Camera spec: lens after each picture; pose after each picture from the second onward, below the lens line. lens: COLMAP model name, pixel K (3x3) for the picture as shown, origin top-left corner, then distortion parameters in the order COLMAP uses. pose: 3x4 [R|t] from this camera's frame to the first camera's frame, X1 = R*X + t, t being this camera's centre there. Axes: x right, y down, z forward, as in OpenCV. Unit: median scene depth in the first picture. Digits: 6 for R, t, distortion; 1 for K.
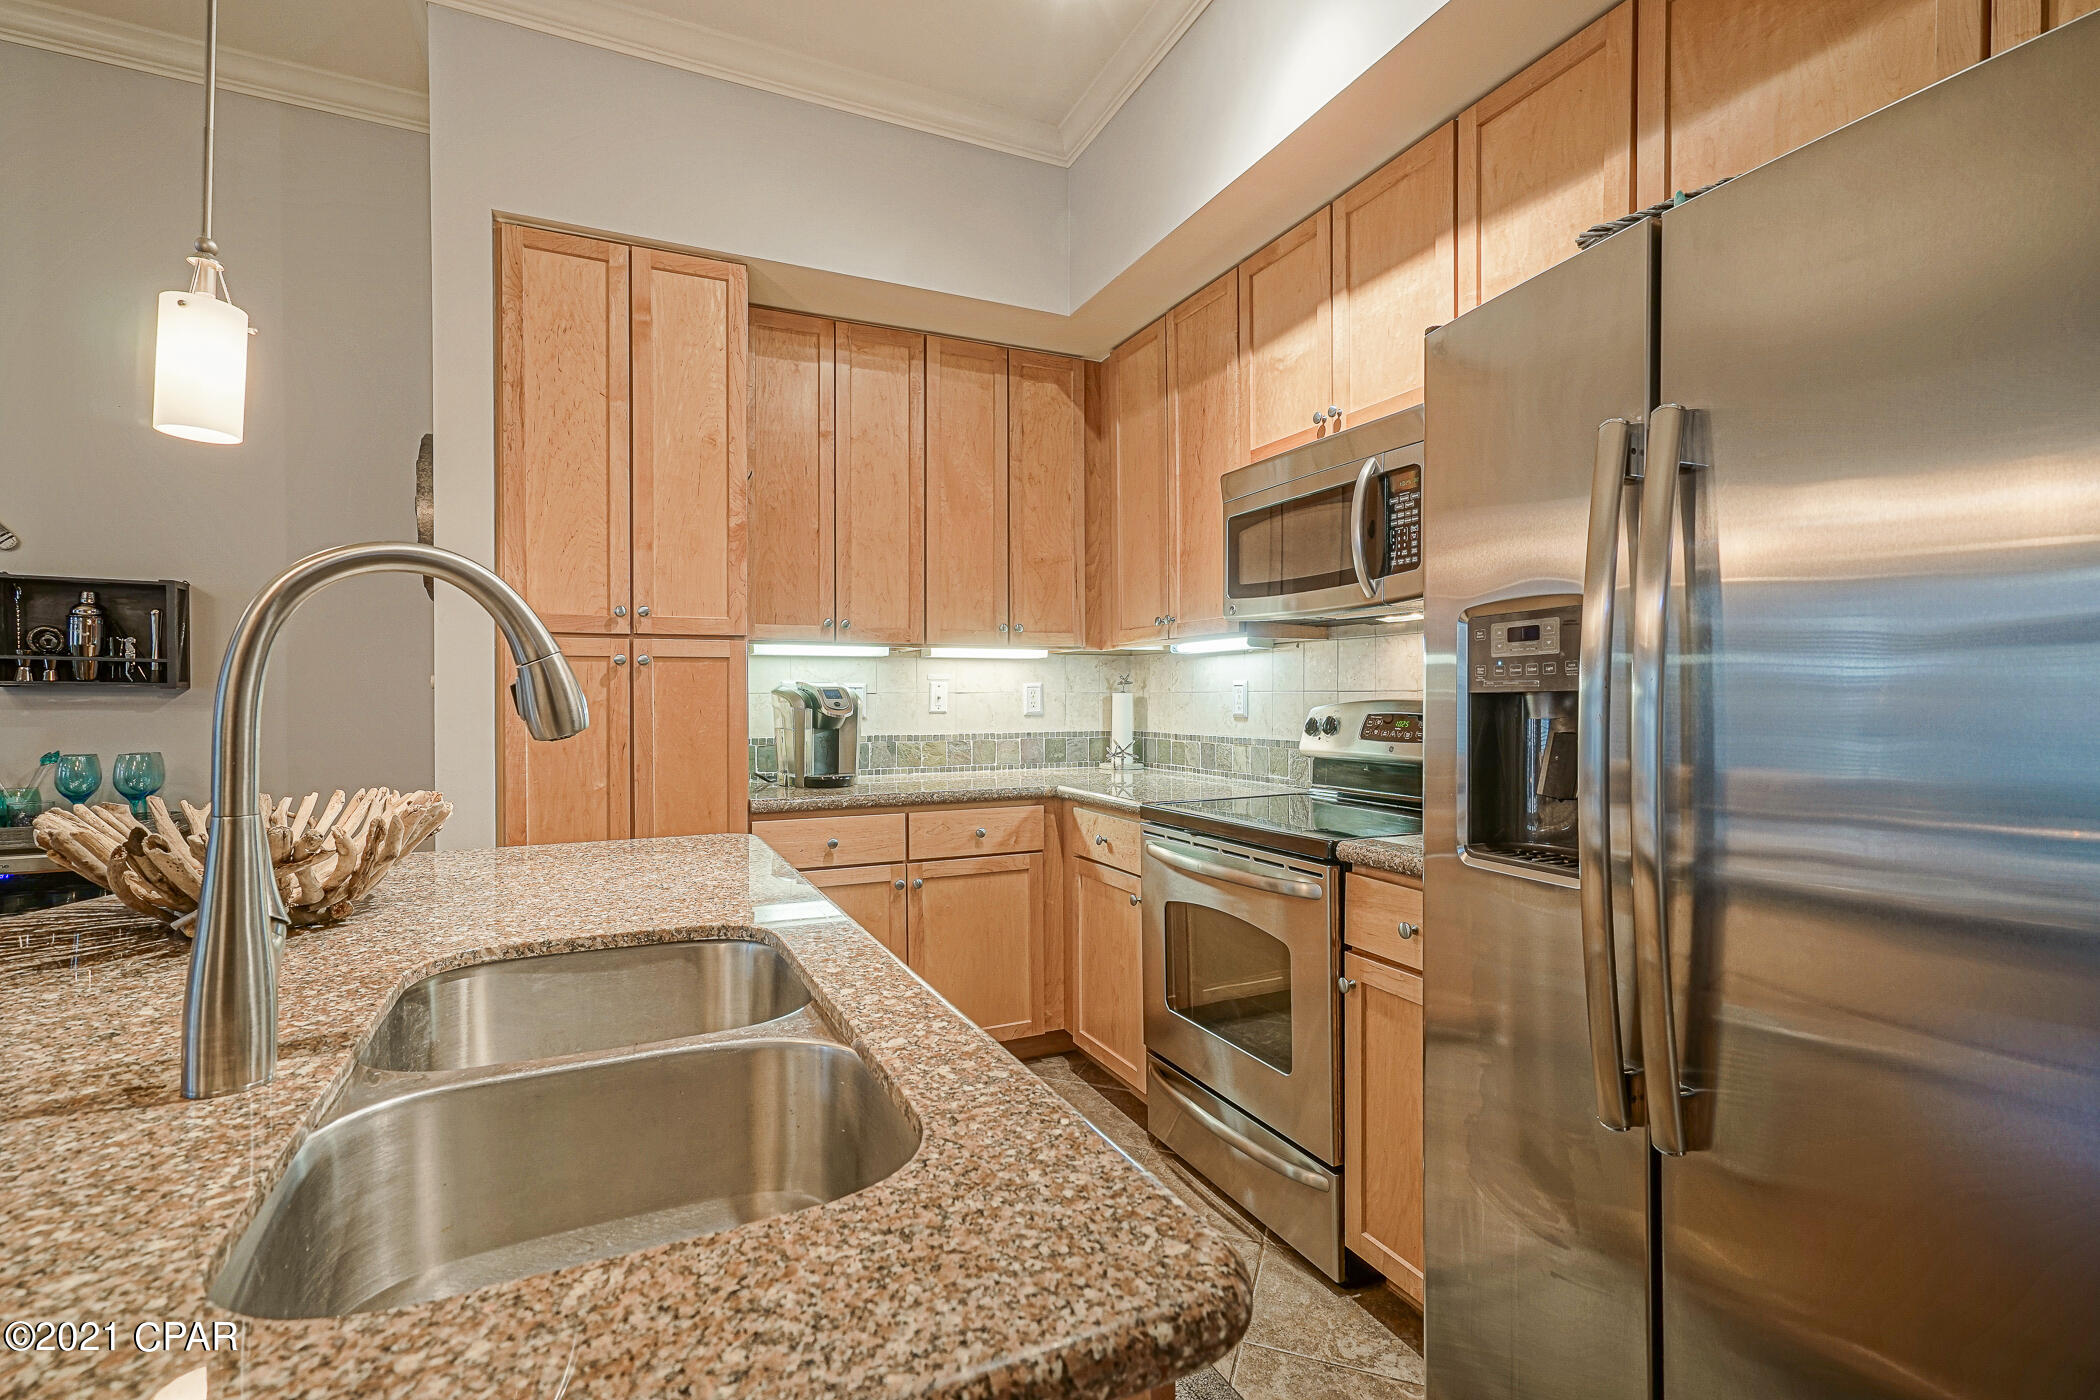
lens RADIAL K [[951.9, 0, 1035.6], [0, 951.9, 696.1], [0, 0, 1]] dist [-0.001923, 0.008245]
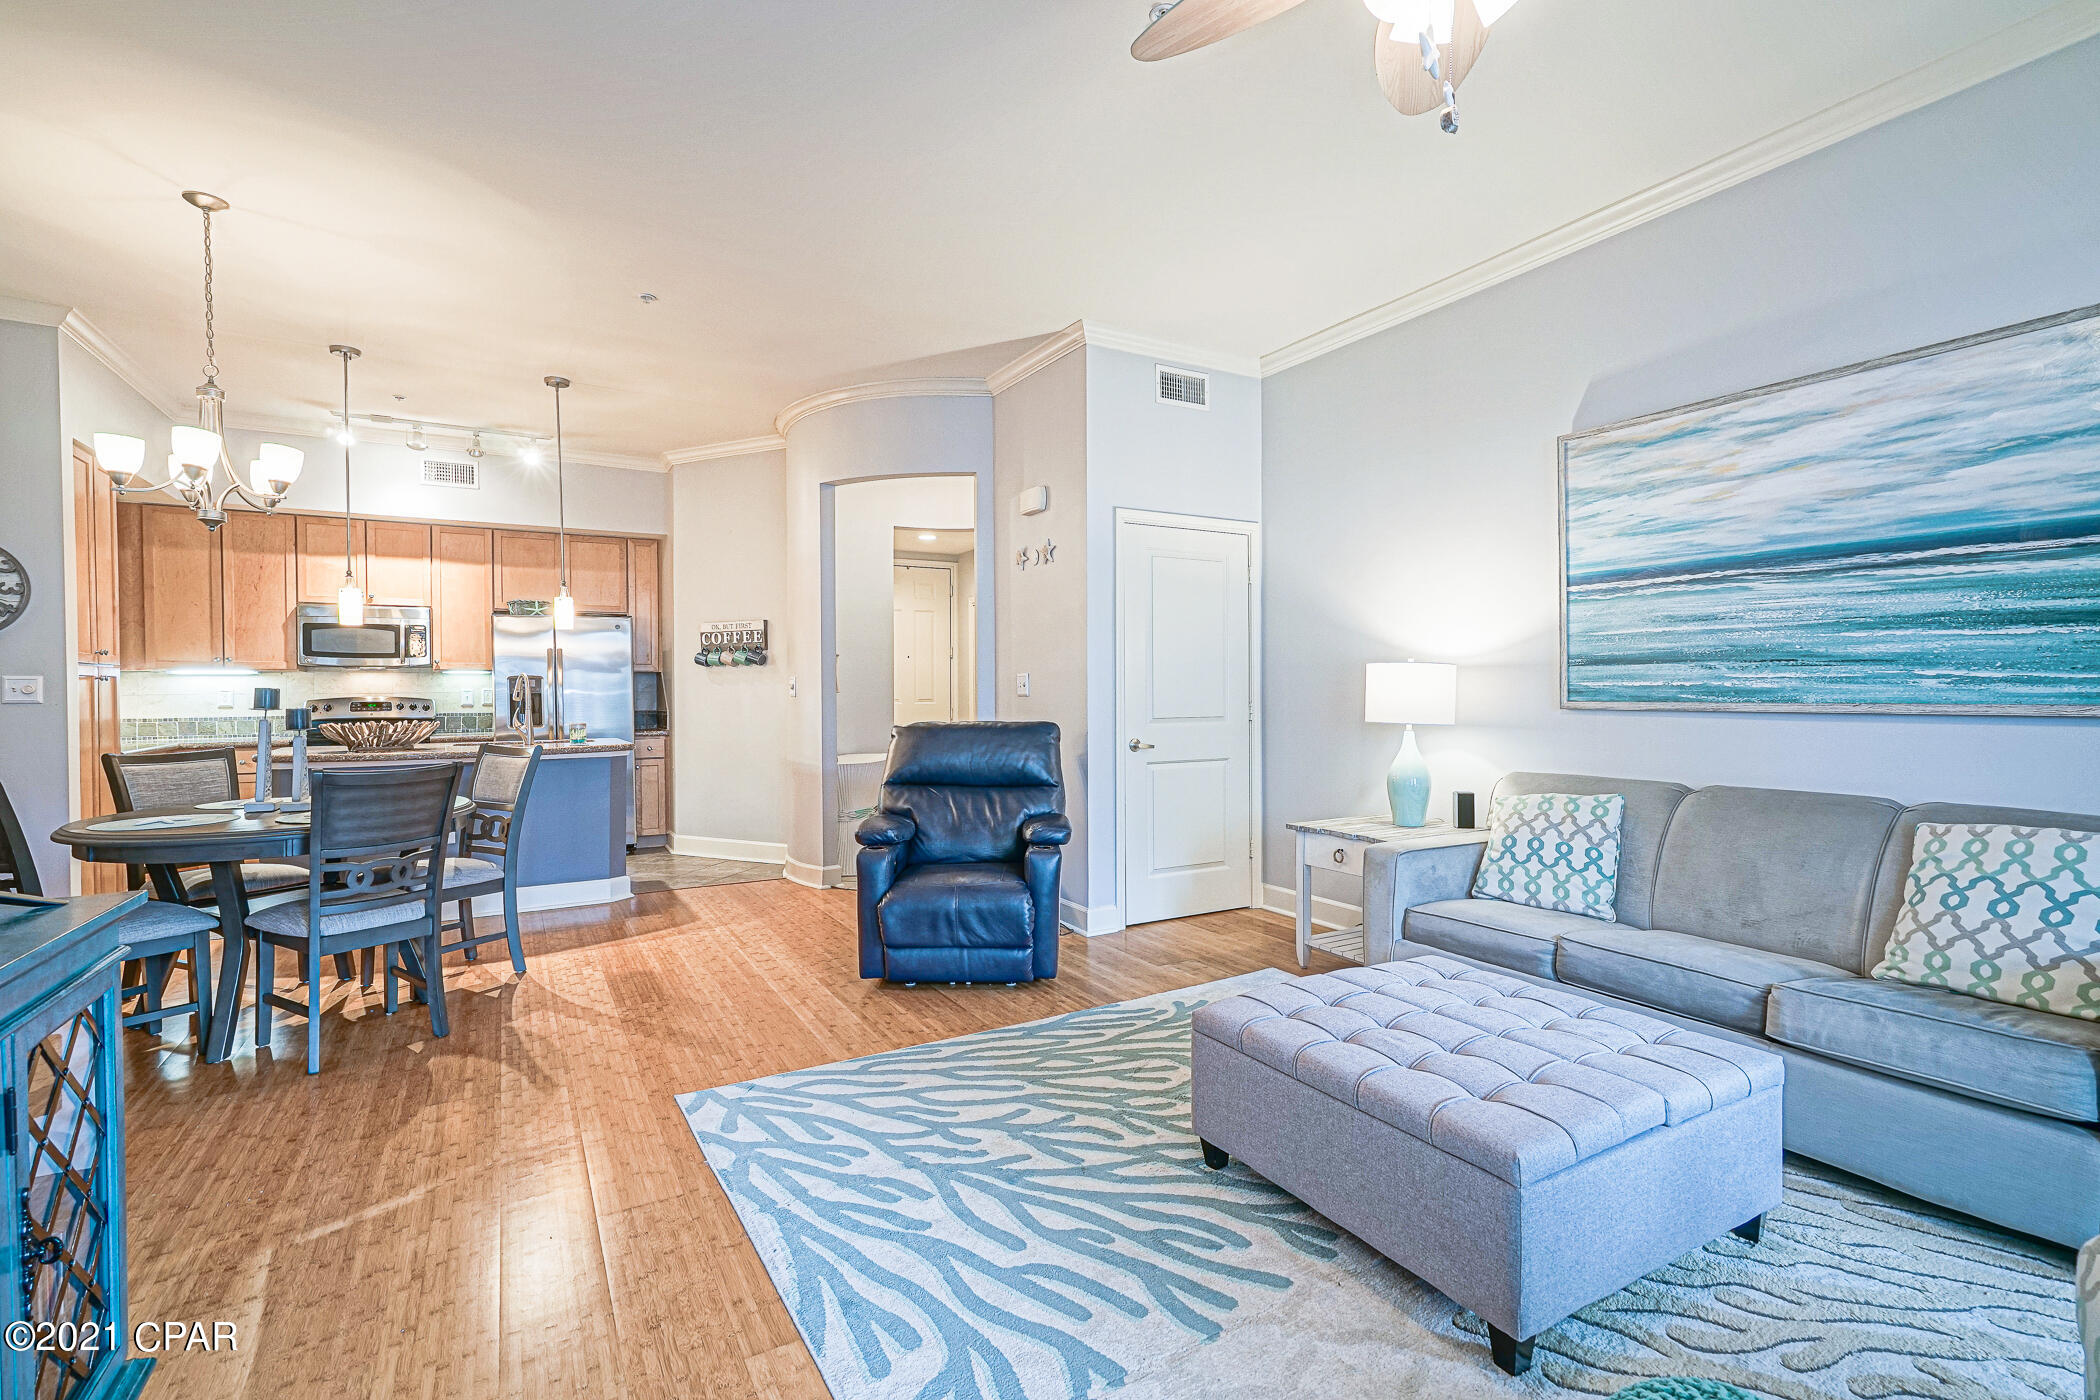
lens RADIAL K [[951.9, 0, 1041.4], [0, 951.9, 698.6], [0, 0, 1]] dist [-0.001923, 0.008245]
pose [[-0.088056, -0.006983, 0.996091, -2.359595], [0.008801, 0.999931, 0.007788, 0.004239], [-0.996077, 0.009452, -0.087989, -0.651235]]
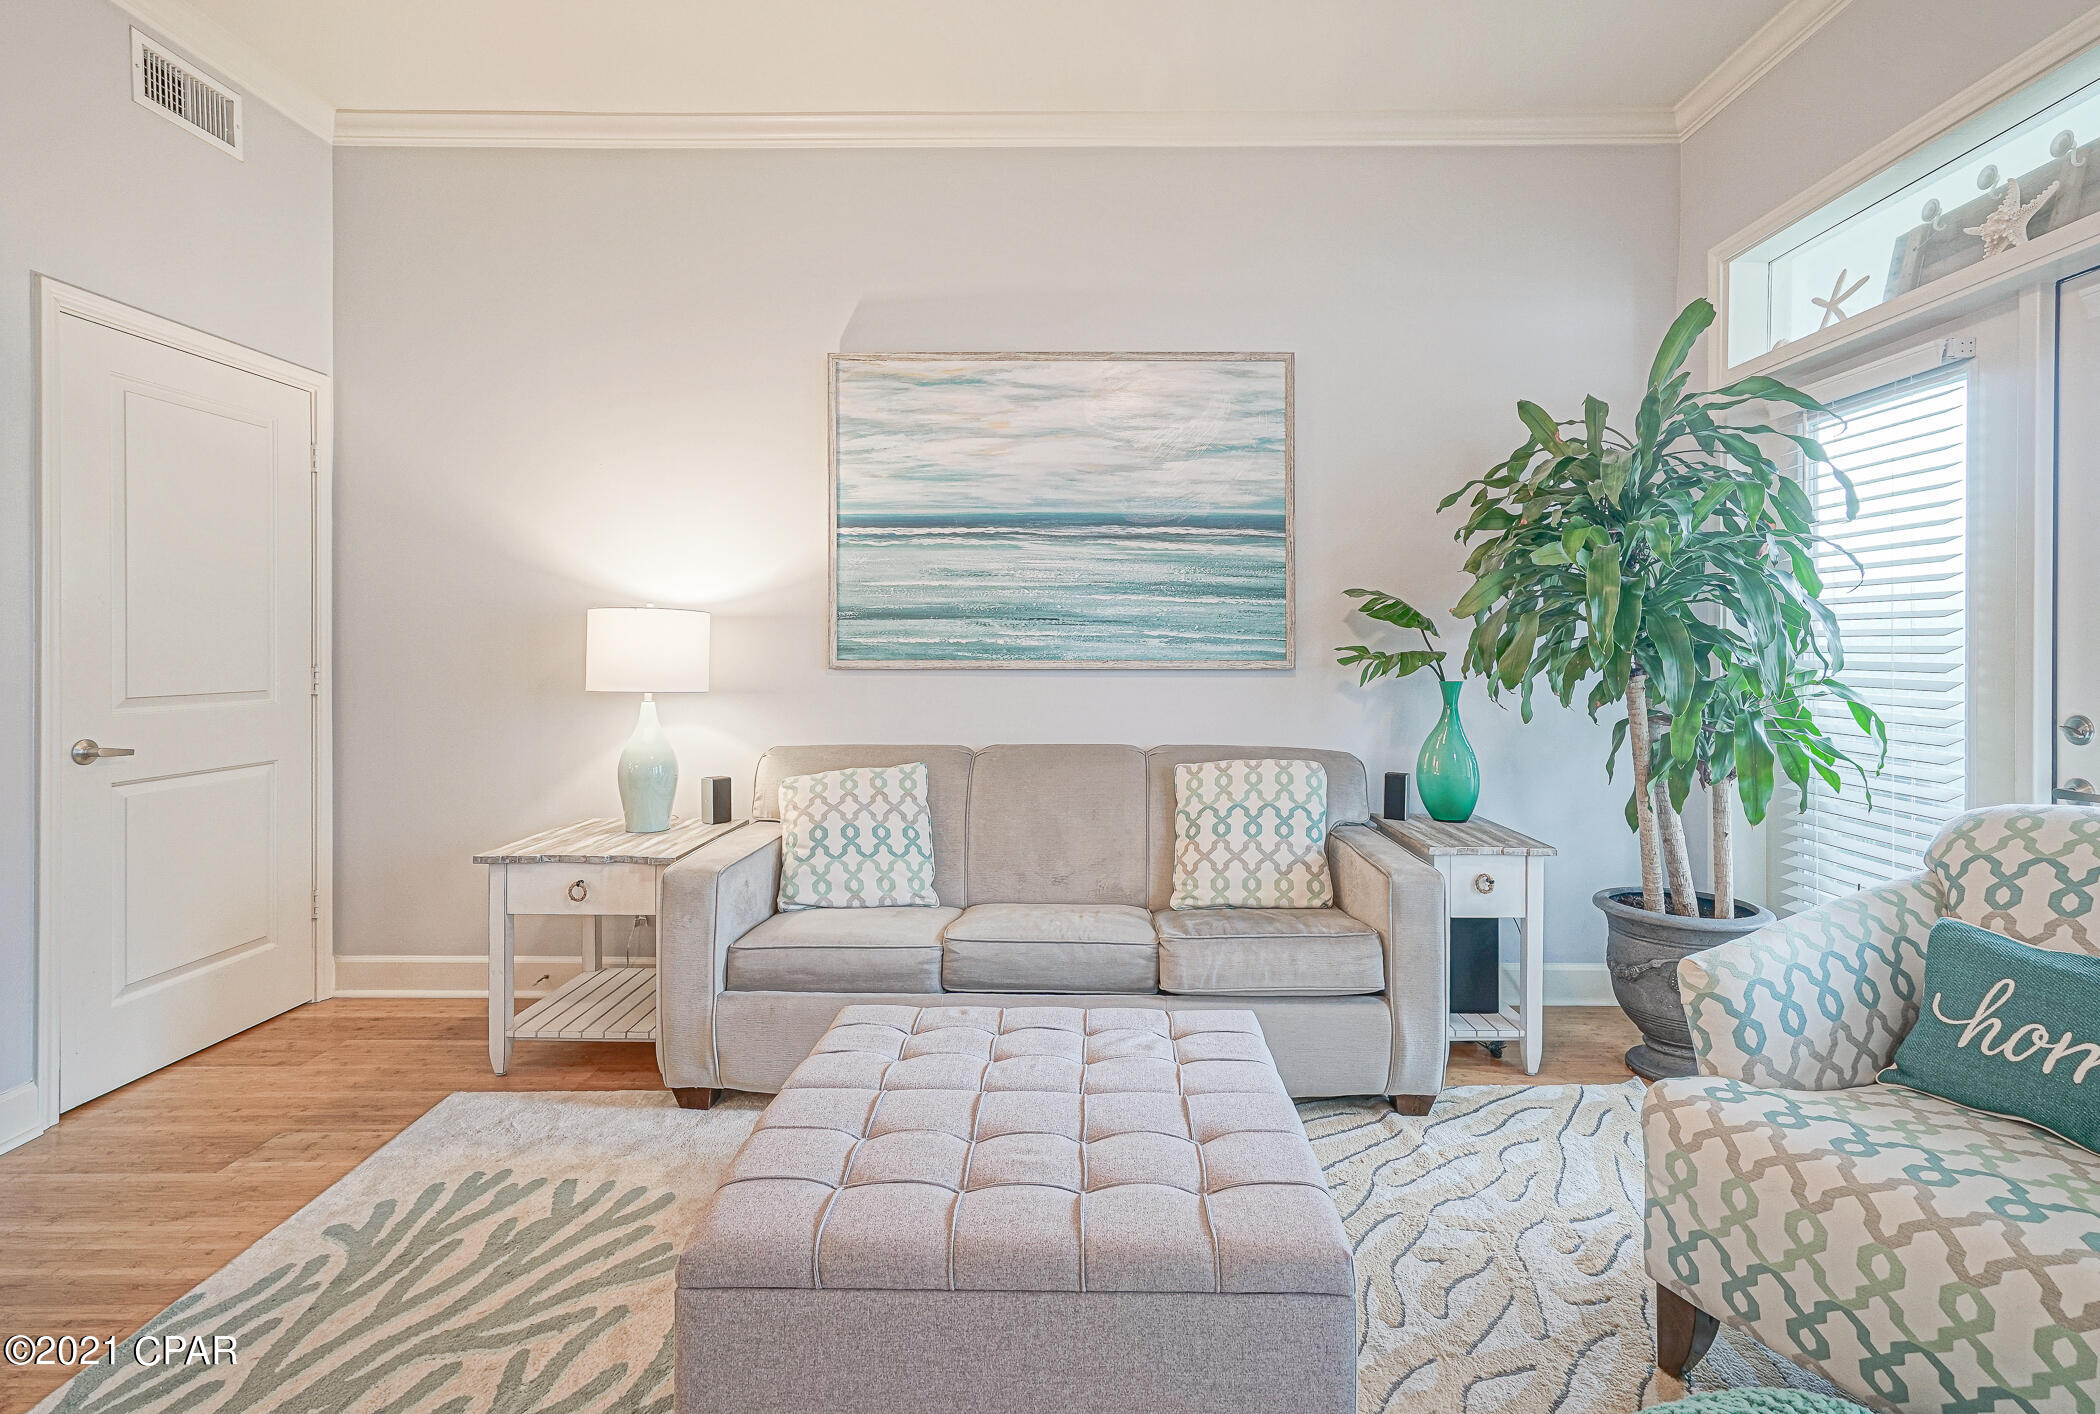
lens RADIAL K [[1030.0, 0, 1076.5], [0, 1030.0, 643.6], [0, 0, 1]] dist [-0.003110, 0.008604]
pose [[-0.904136, 0.000099, 0.427245, -1.881019], [0.001561, 0.999994, 0.003071, 0.001569], [-0.427242, 0.003443, -0.904131, -0.491837]]
